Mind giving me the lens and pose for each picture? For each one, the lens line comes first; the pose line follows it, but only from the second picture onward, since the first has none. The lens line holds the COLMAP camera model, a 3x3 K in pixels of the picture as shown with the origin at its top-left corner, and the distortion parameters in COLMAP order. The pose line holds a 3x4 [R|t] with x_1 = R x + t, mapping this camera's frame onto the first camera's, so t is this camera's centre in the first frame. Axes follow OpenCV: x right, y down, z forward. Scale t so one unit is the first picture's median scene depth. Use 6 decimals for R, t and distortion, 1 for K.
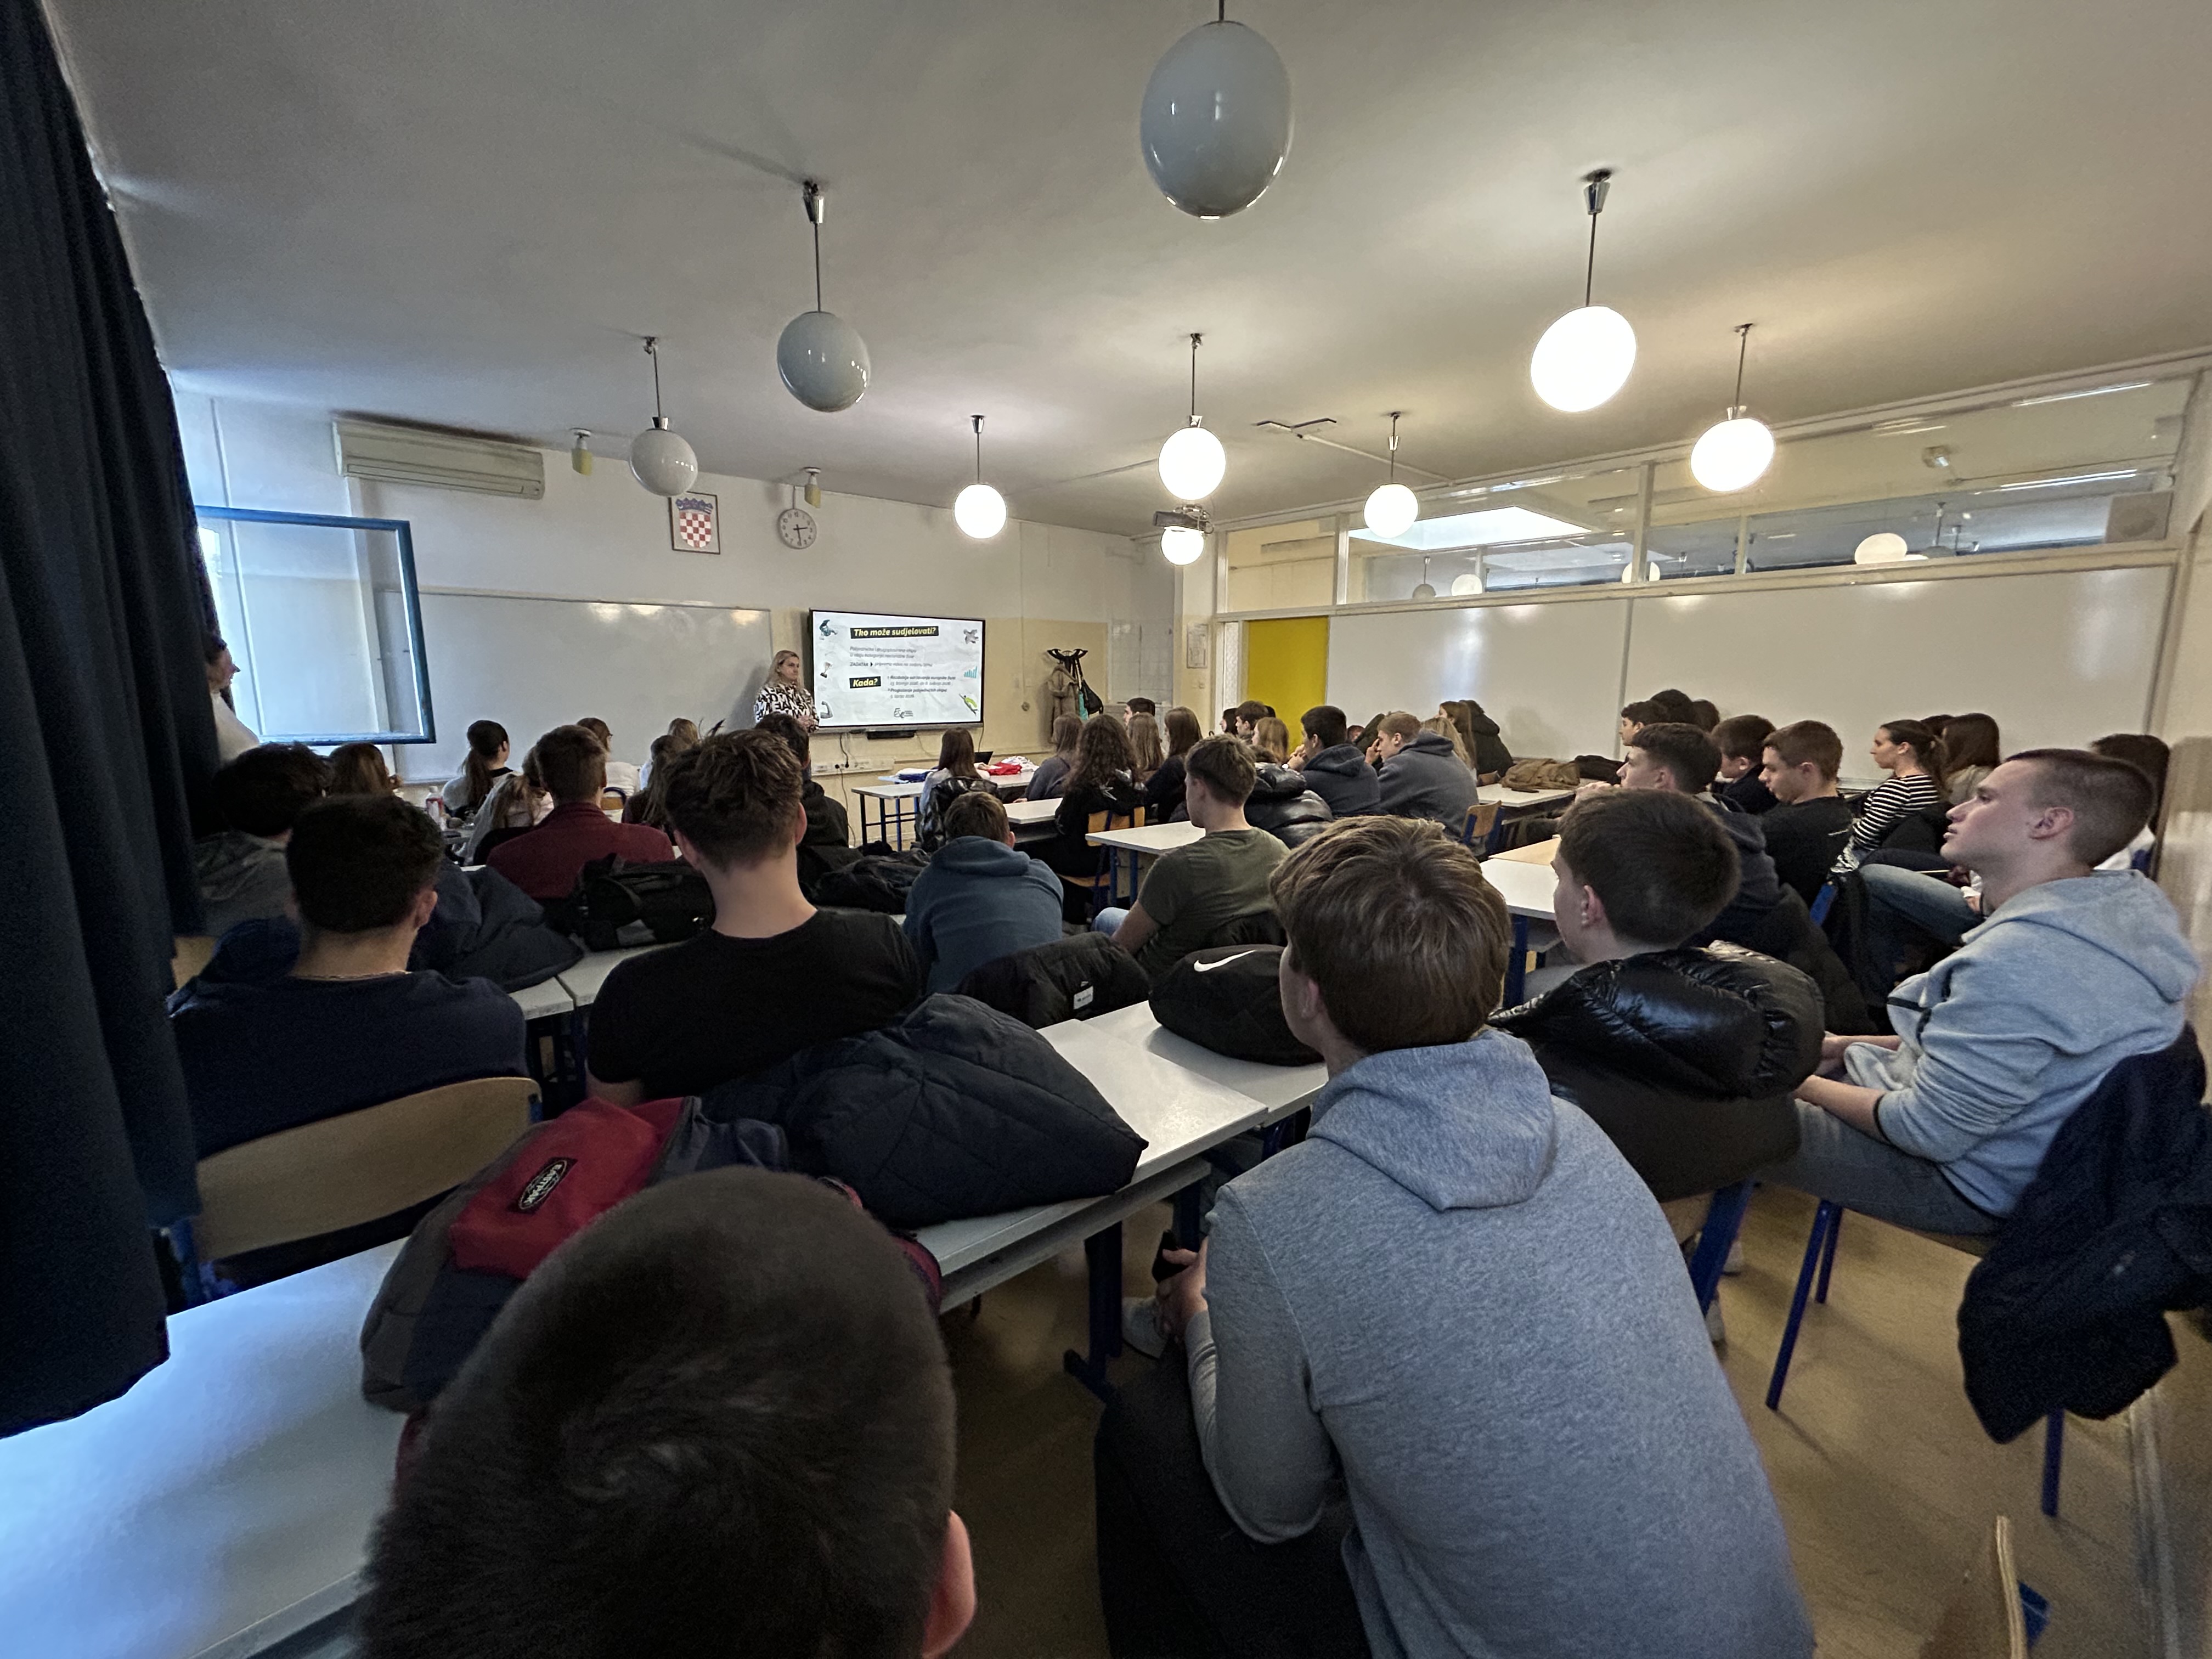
lens RADIAL K [[899.1, 0, 1106.6], [0, 899.1, 829.7], [0, 0, 1]] dist [-0.002496, 0.000245]
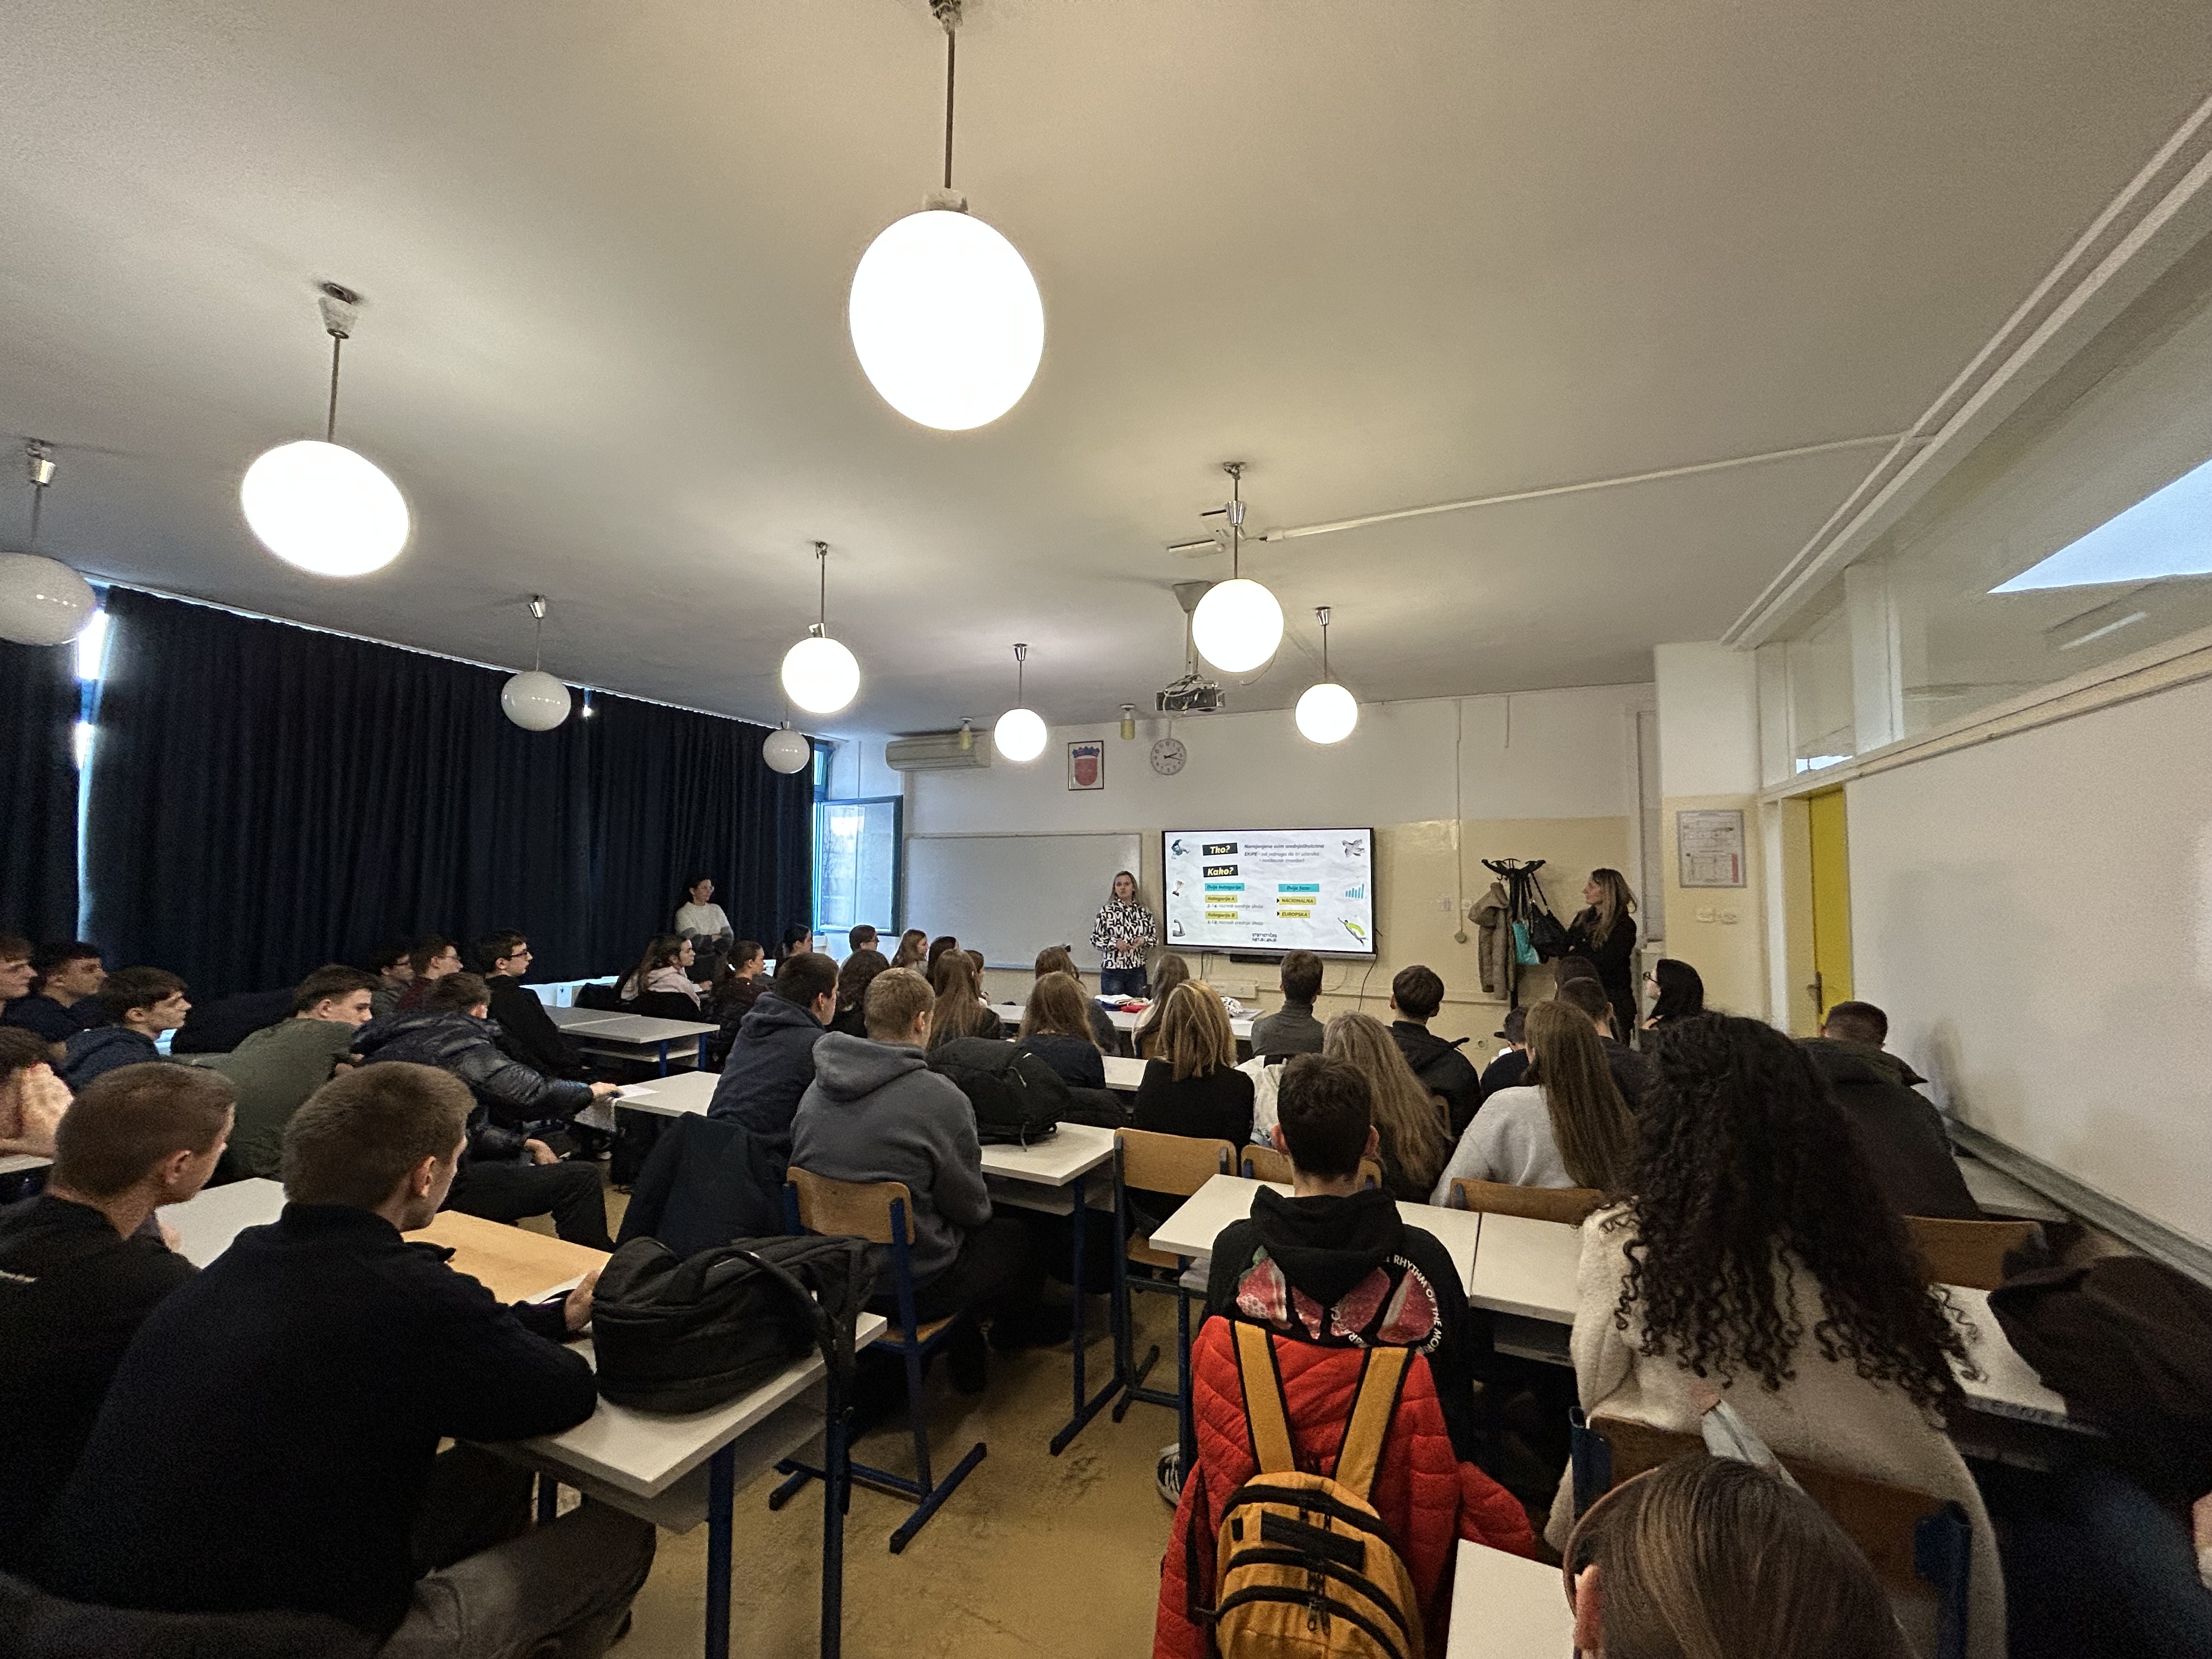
lens RADIAL K [[899.1, 0, 1108.3], [0, 899.1, 823.7], [0, 0, 1]] dist [-0.002496, 0.000245]
pose [[0.404476, -0.060650, -0.912536, 0.542312], [-0.154710, 0.978880, -0.133633, -0.096823], [0.901368, 0.195230, 0.386550, 0.499002]]
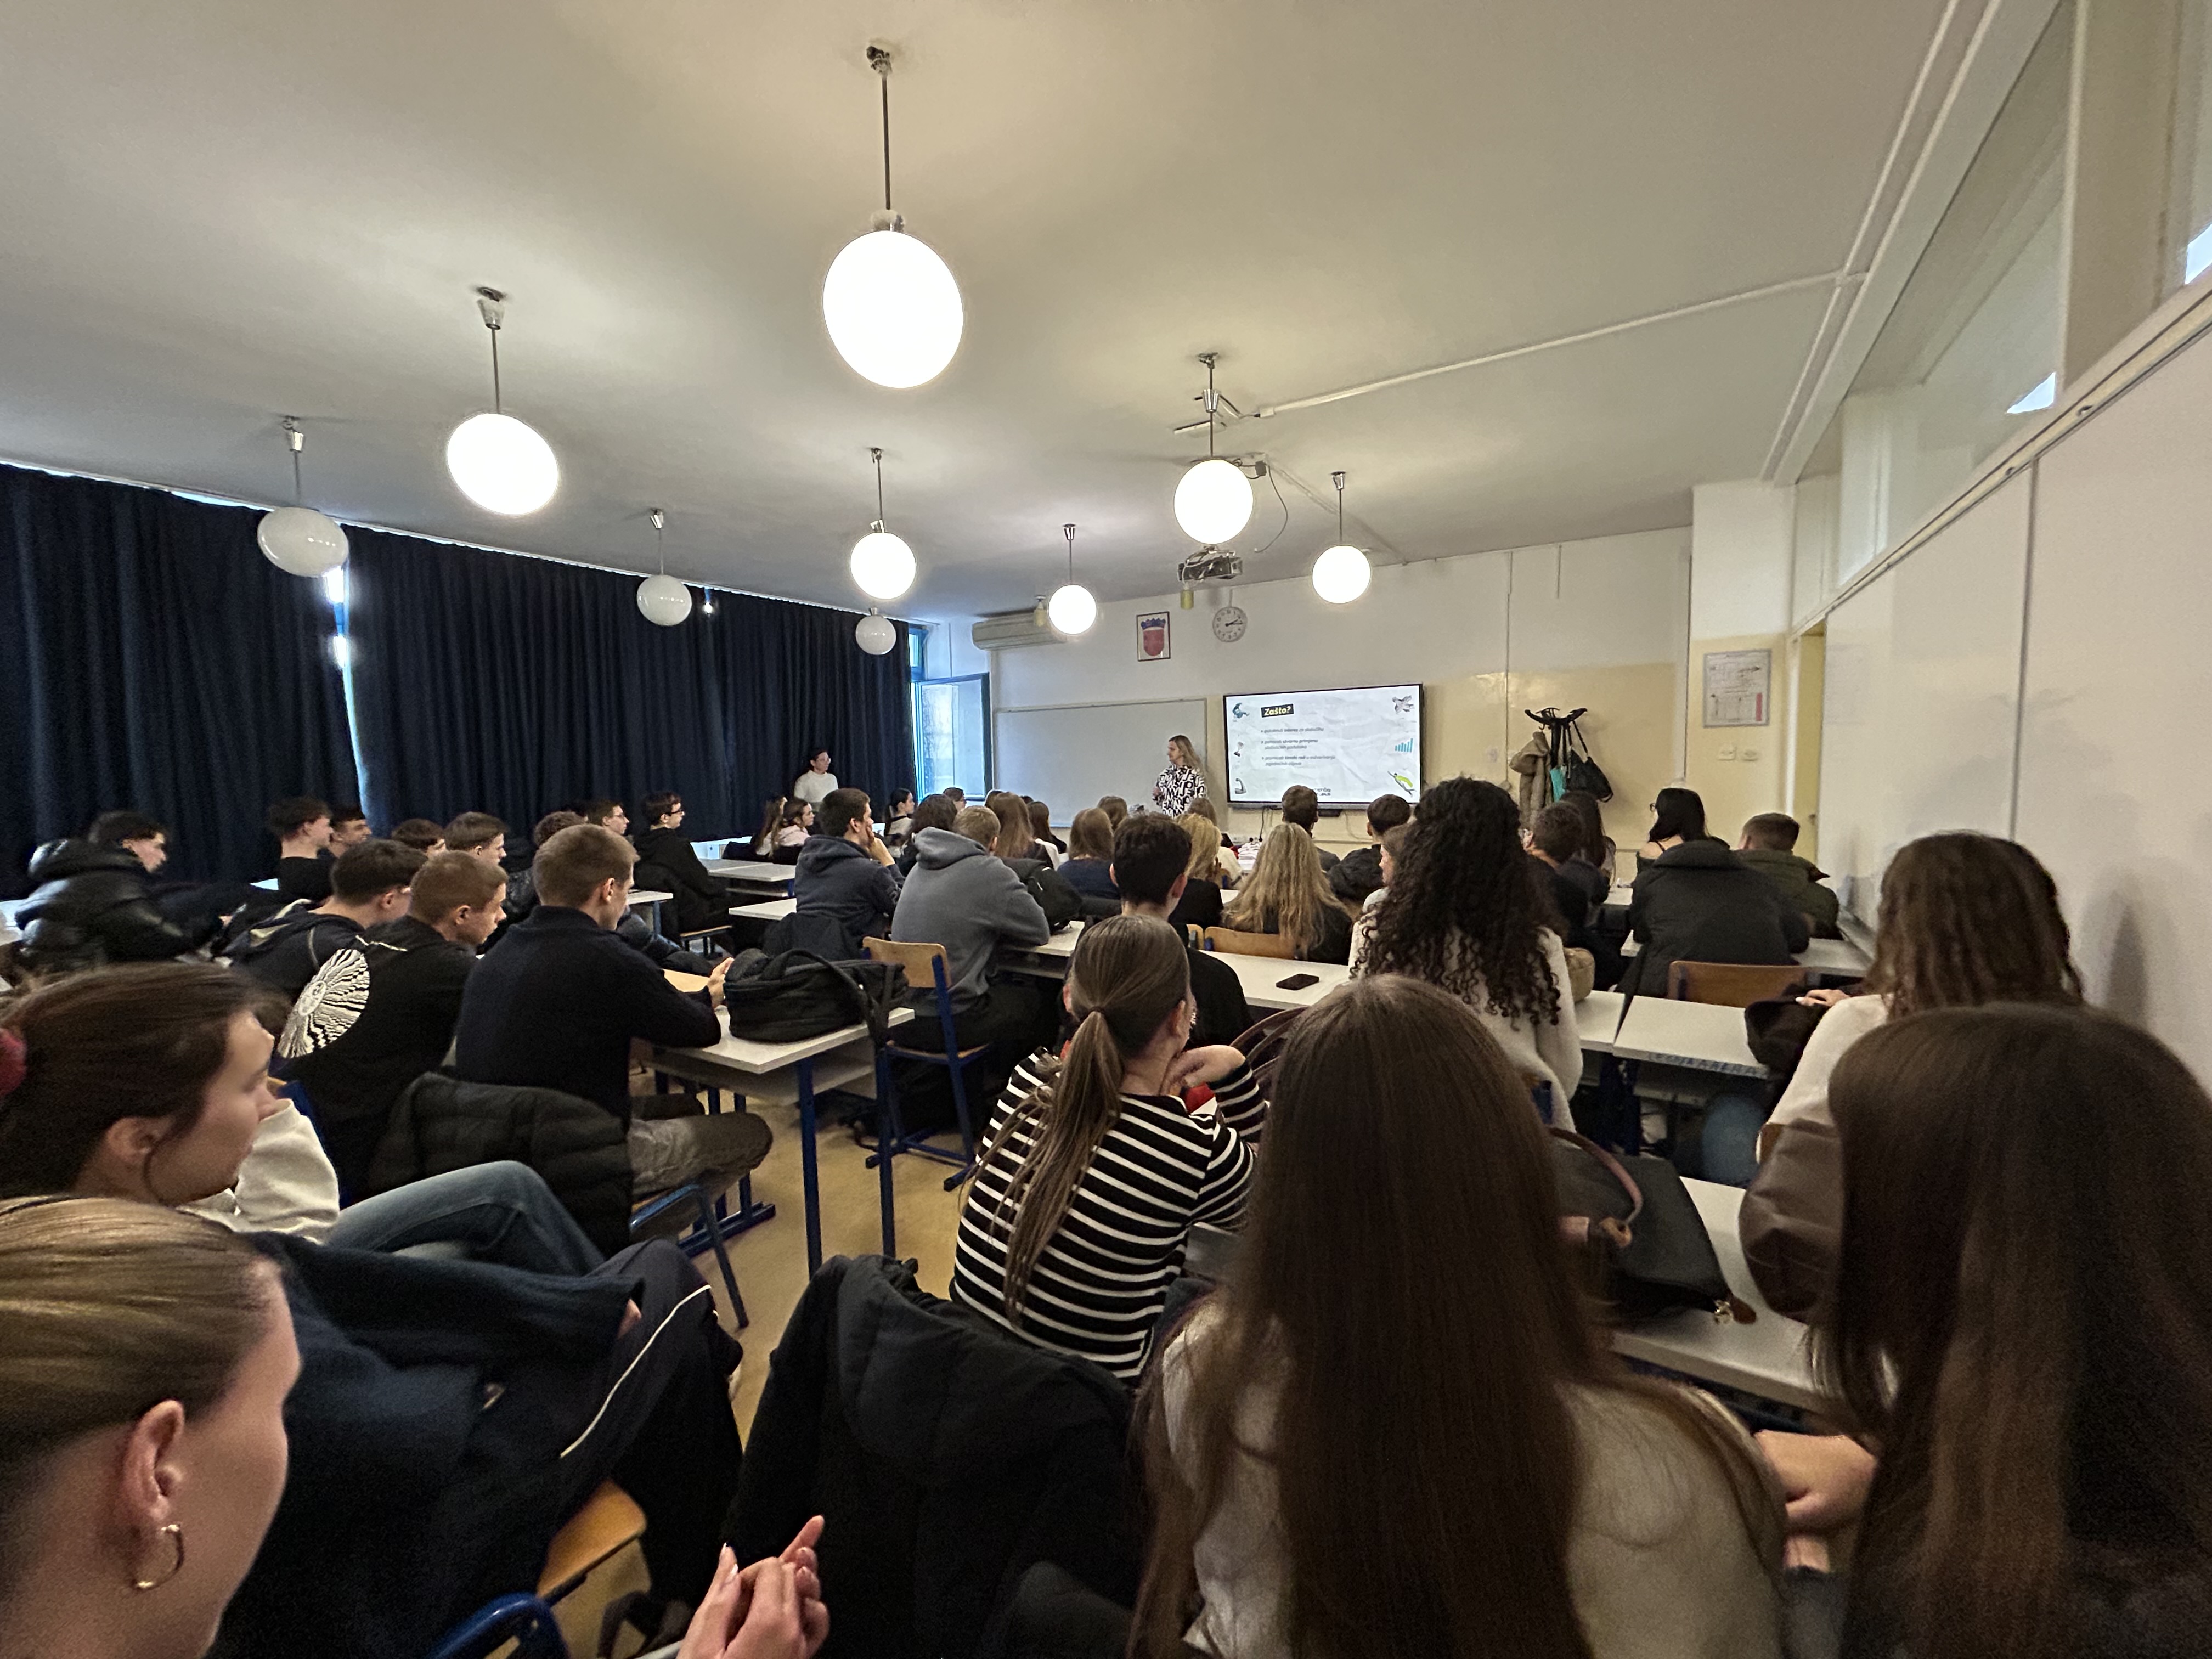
lens RADIAL K [[899.1, 0, 1105.7], [0, 899.1, 821.9], [0, 0, 1]] dist [-0.002496, 0.000245]
pose [[0.279066, 0.053704, -0.958769, 0.639679], [-0.135305, 0.990673, 0.016109, -0.082459], [0.950692, 0.125231, 0.283729, 0.523344]]
